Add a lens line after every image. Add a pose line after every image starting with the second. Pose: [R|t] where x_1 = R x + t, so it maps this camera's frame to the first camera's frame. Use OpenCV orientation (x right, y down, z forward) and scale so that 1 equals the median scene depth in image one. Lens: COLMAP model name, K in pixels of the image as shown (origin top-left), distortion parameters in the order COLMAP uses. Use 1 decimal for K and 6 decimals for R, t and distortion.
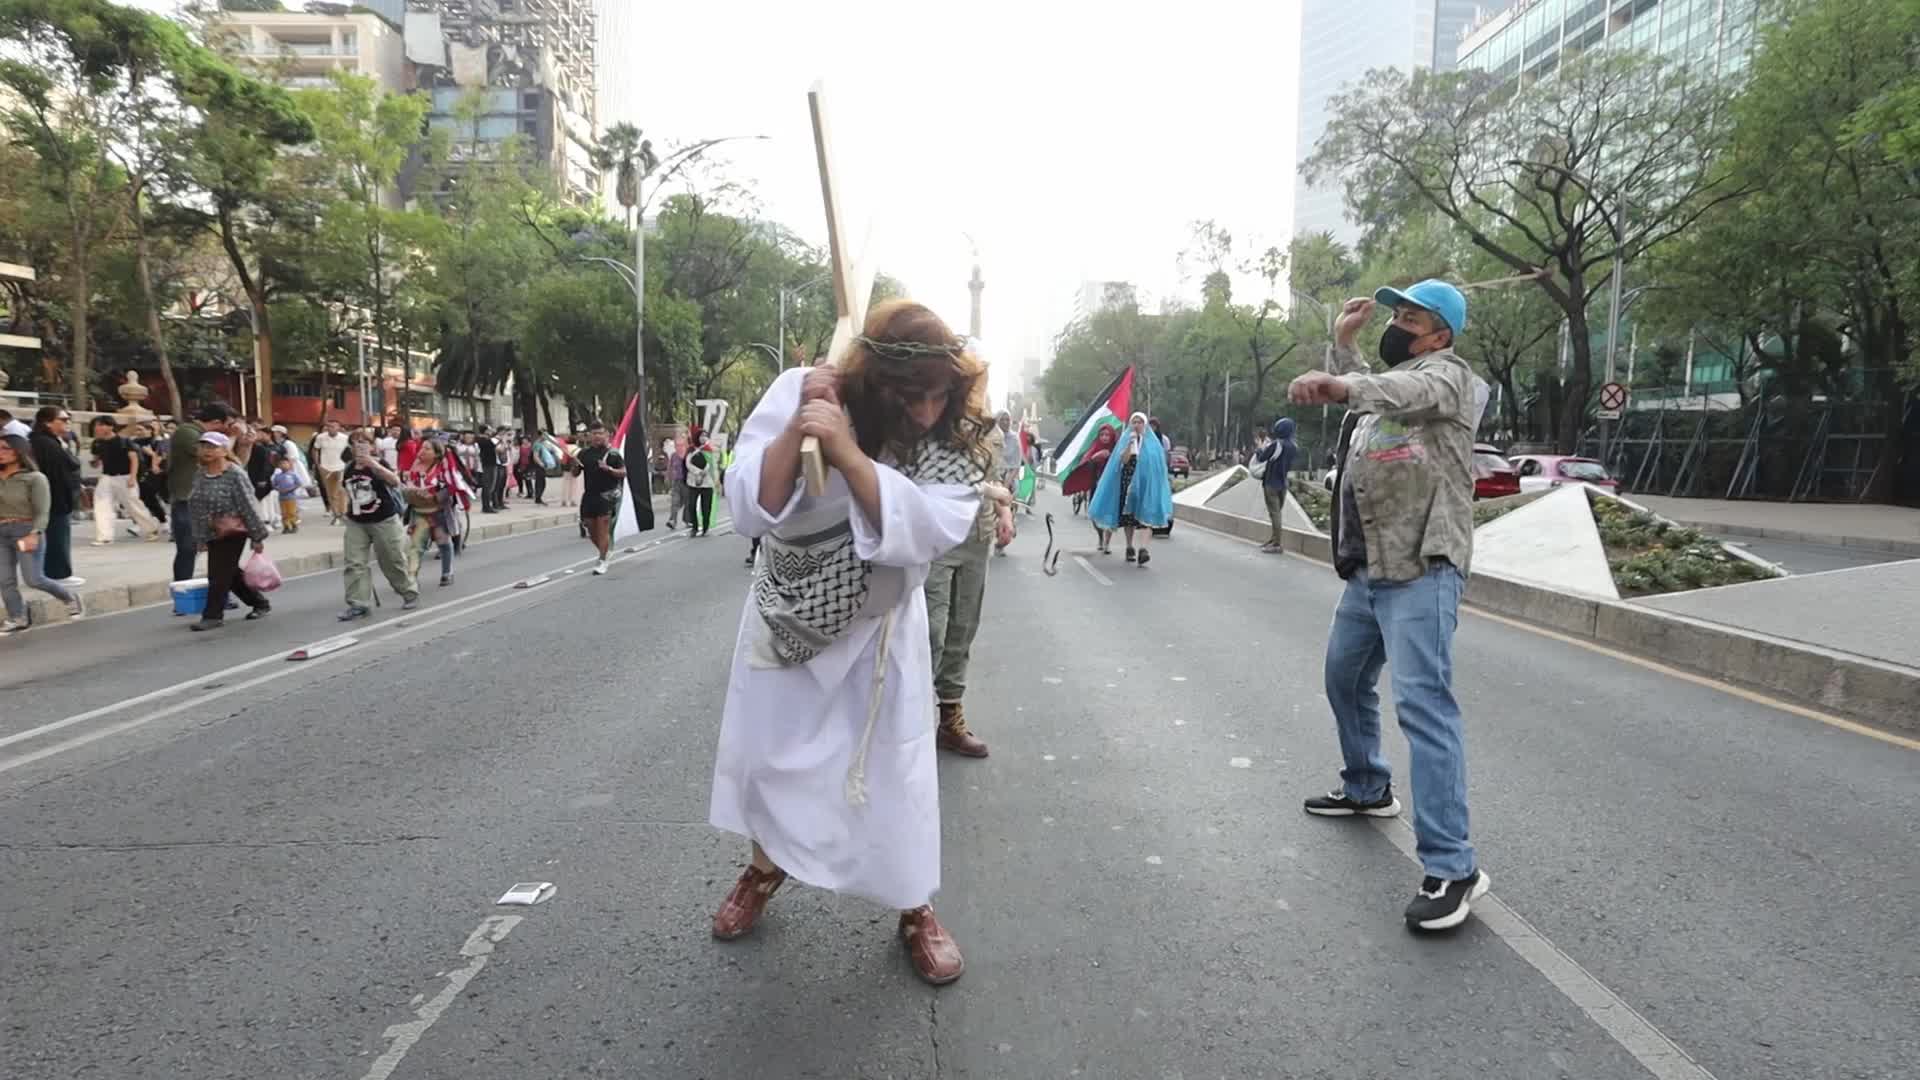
lens RADIAL K [[999.8, 0, 961.2], [0, 999.8, 531.1], [0, 0, 1]] dist [0.000653, 0.021266]
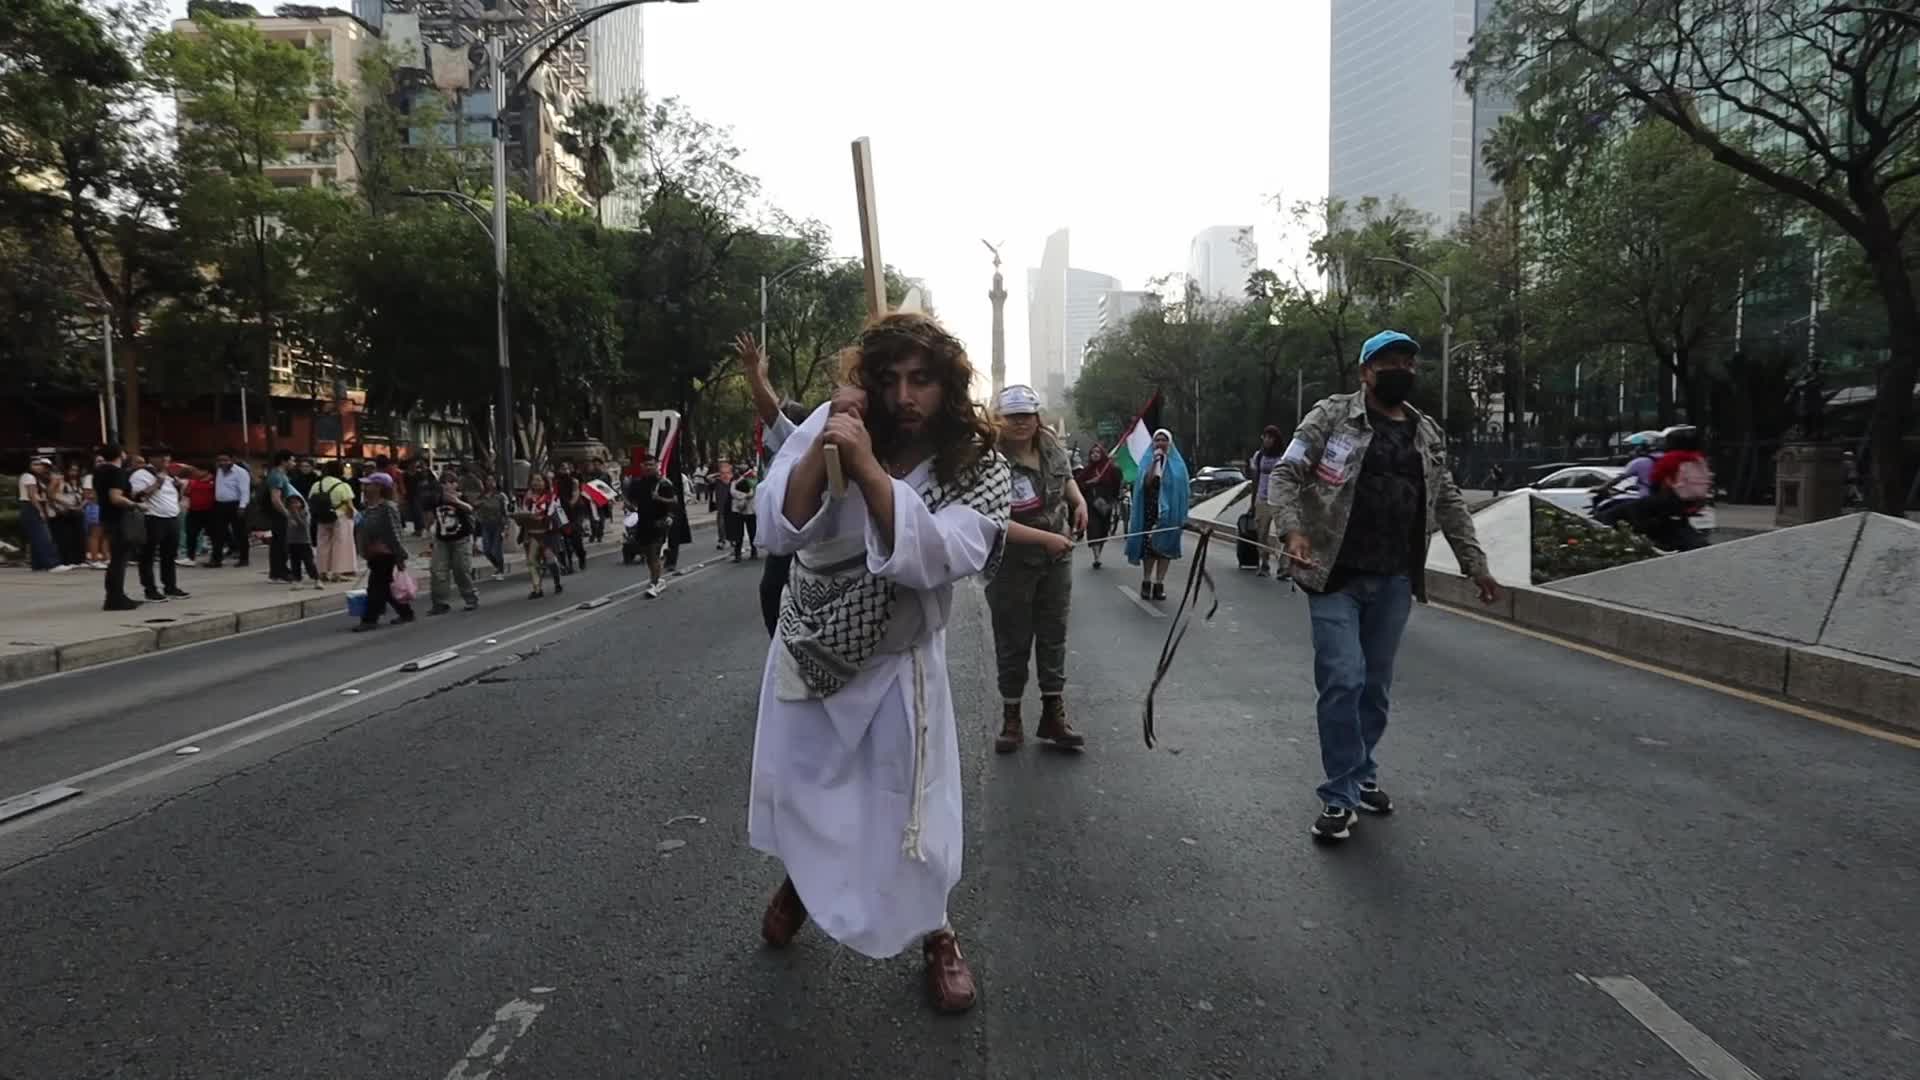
lens RADIAL K [[776.1, 0, 945.5], [0, 776.1, 537.0], [0, 0, 1]] dist [0.000354, 0.000047]
pose [[0.998566, -0.013975, -0.051679, 0.000147], [0.014123, 0.999897, 0.002485, -0.022819], [0.051639, -0.003212, 0.998661, 0.295994]]
